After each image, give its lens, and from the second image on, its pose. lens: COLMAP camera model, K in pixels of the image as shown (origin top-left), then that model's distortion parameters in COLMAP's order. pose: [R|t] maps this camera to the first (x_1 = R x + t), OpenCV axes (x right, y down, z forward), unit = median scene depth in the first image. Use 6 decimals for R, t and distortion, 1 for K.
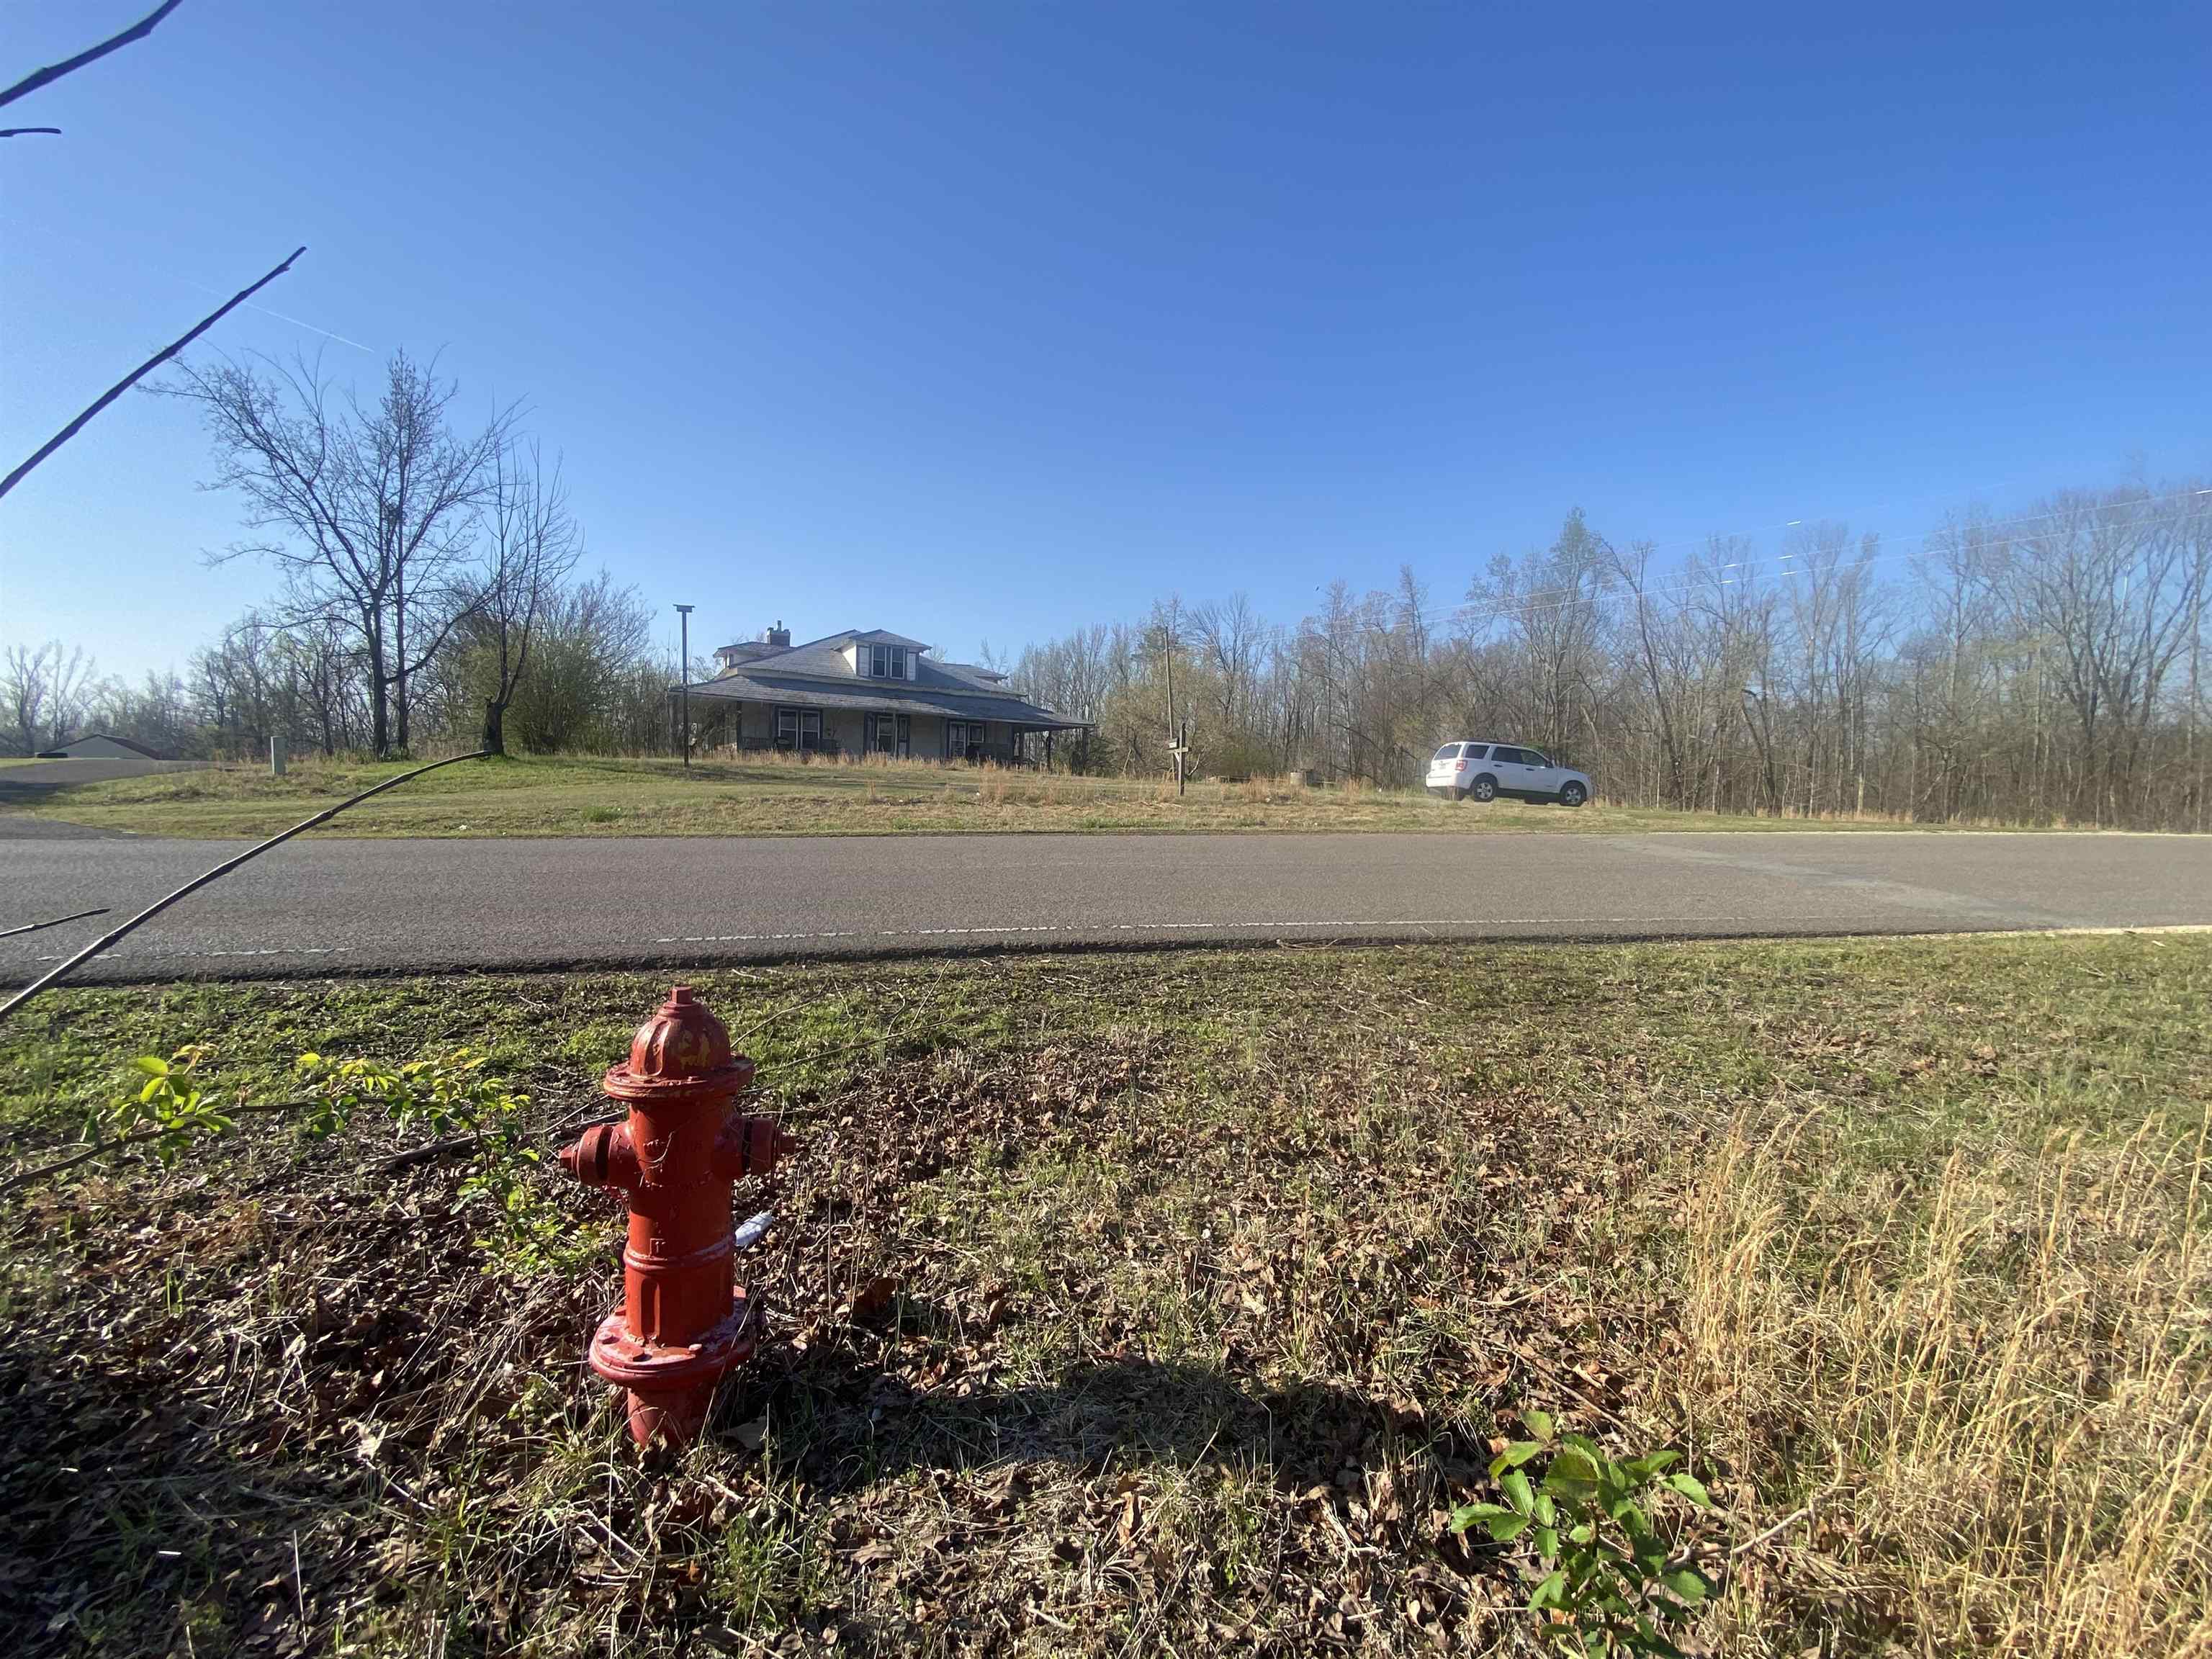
lens RADIAL K [[929.8, 0, 1106.0], [0, 929.8, 829.5], [0, 0, 1]] dist [0.000119, -0.000243]
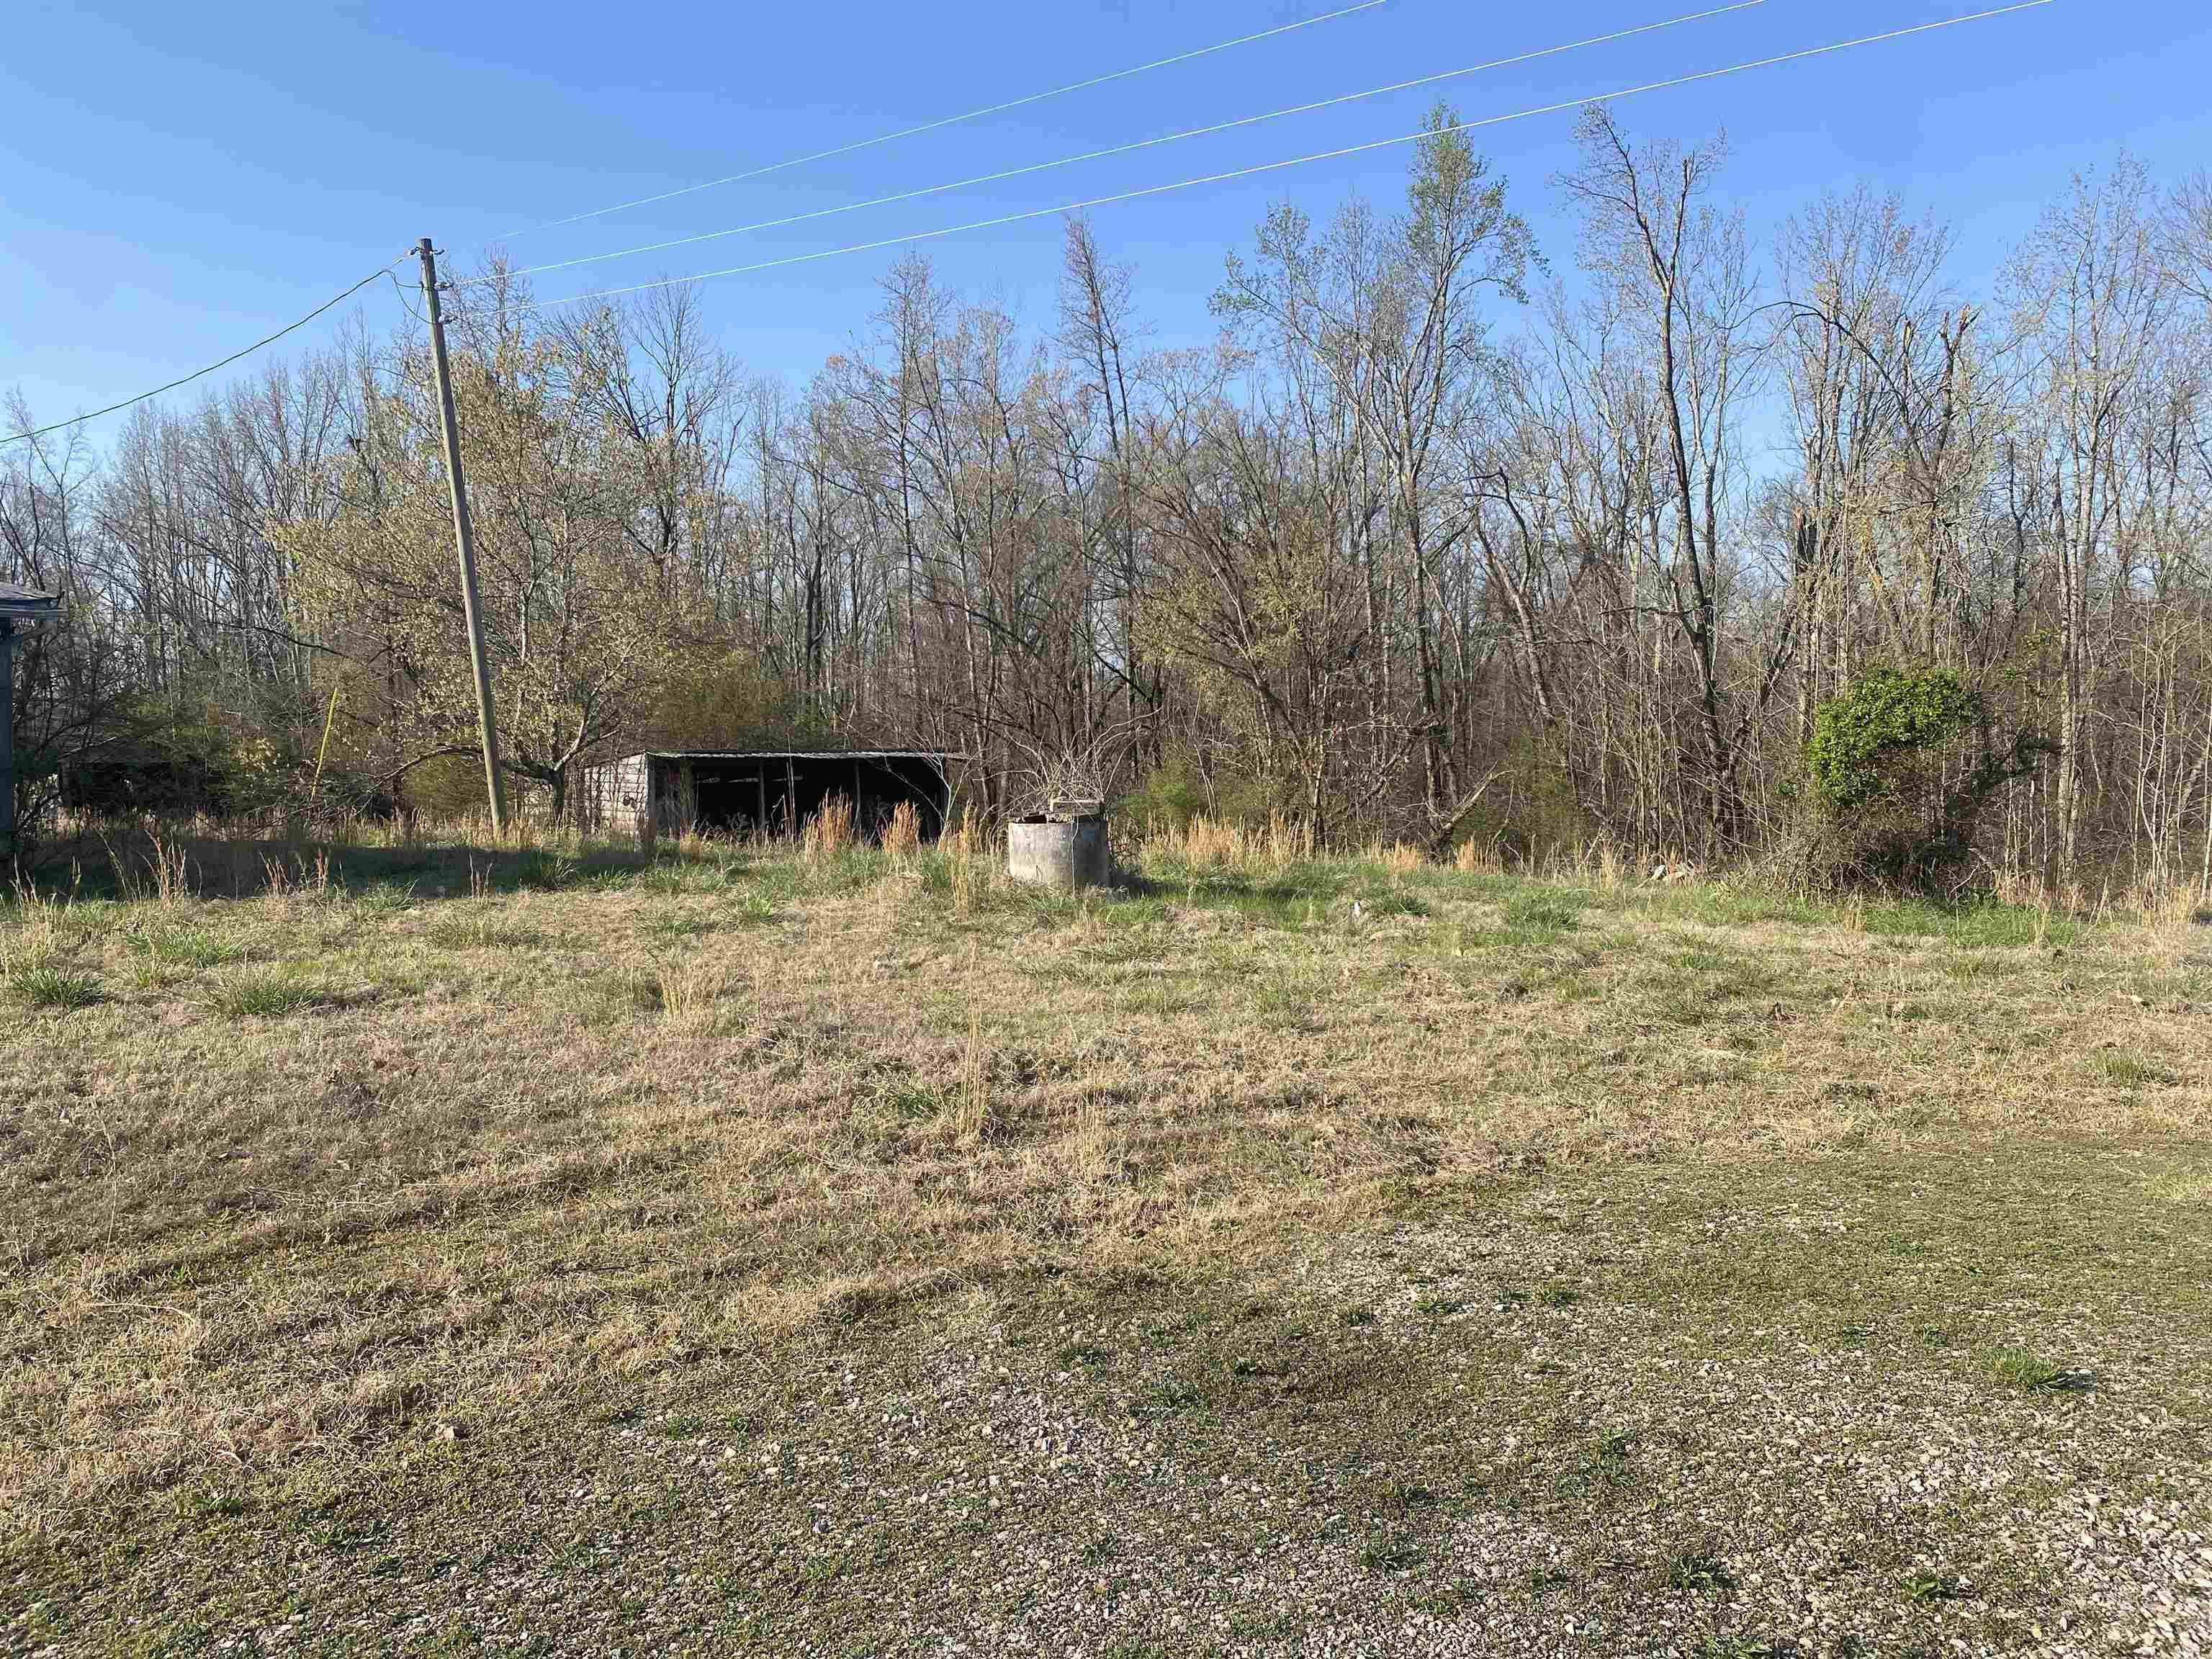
lens RADIAL K [[1678.7, 0, 1096.7], [0, 1678.7, 834.3], [0, 0, 1]] dist [0.001472, 0.003878]
pose [[0.927766, -0.058545, 0.368541, 0.069416], [0.049932, 0.998211, 0.032873, -0.062902], [-0.369806, -0.012097, 0.929030, 0.572727]]
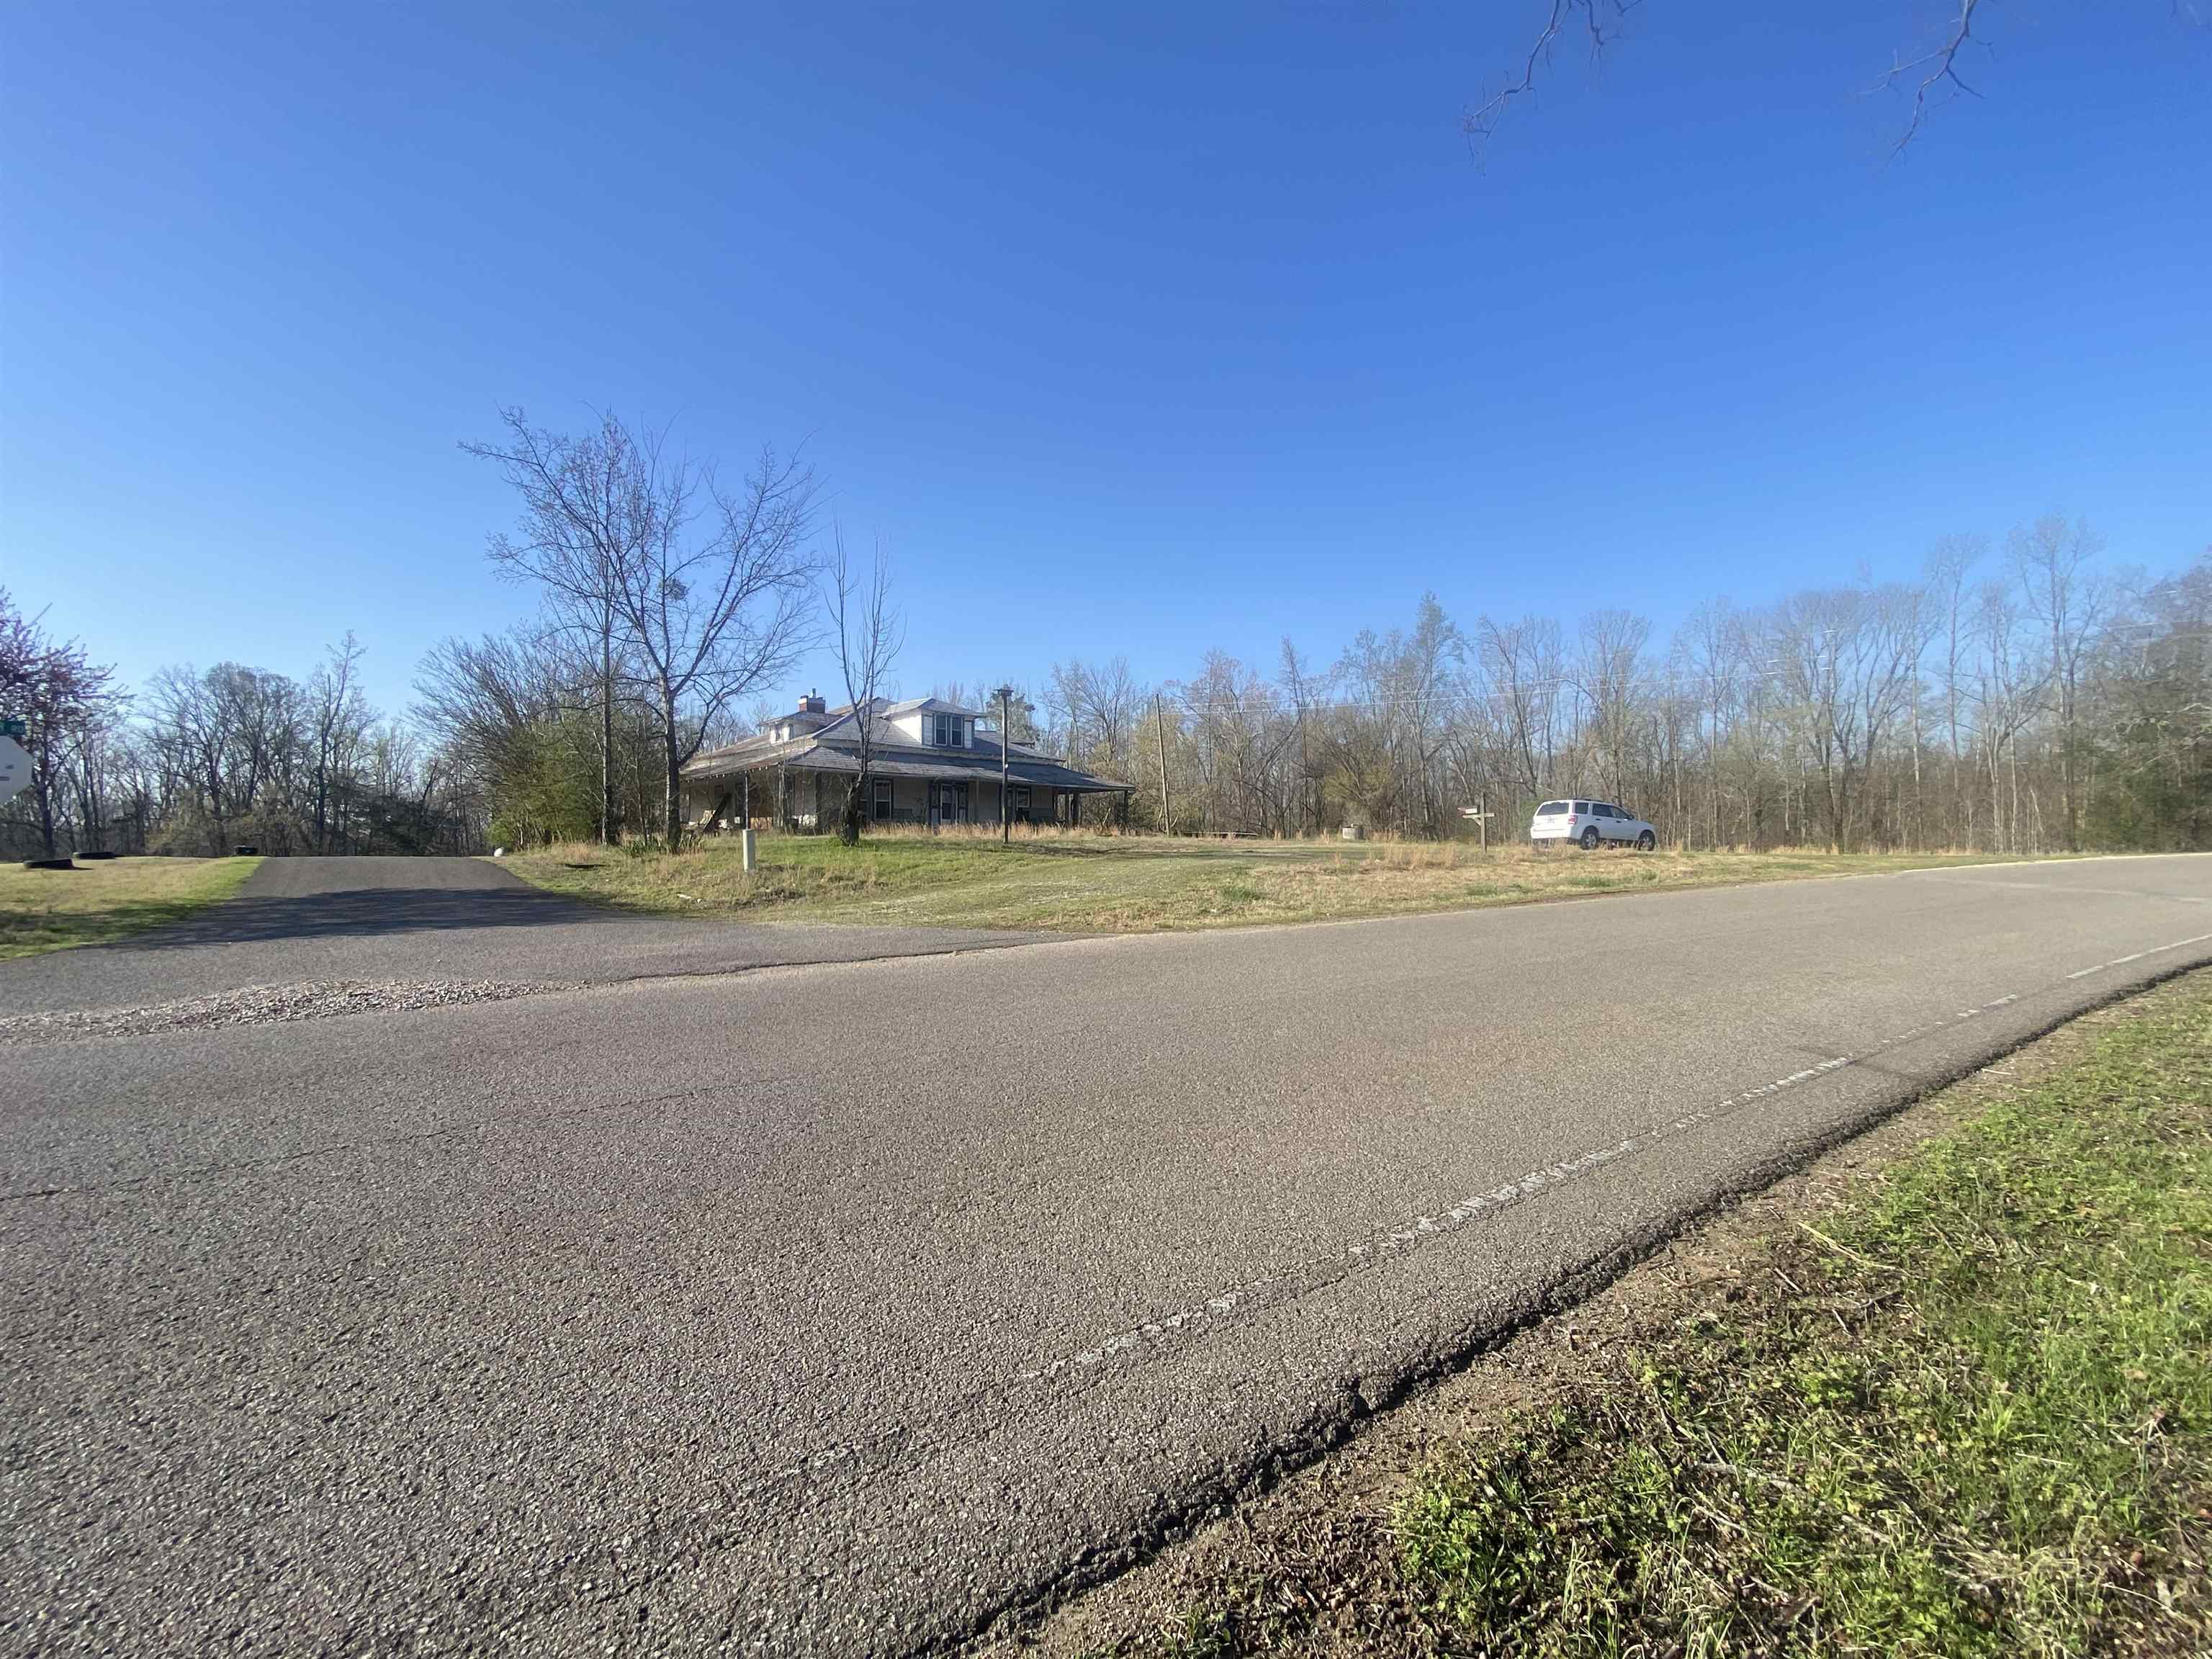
lens RADIAL K [[929.8, 0, 1106.0], [0, 929.8, 829.5], [0, 0, 1]] dist [0.000119, -0.000243]
pose [[0.970696, -0.031163, 0.238282, -0.308429], [0.044147, 0.997806, -0.049348, -0.015102], [-0.236221, 0.058421, 0.969941, -0.013795]]
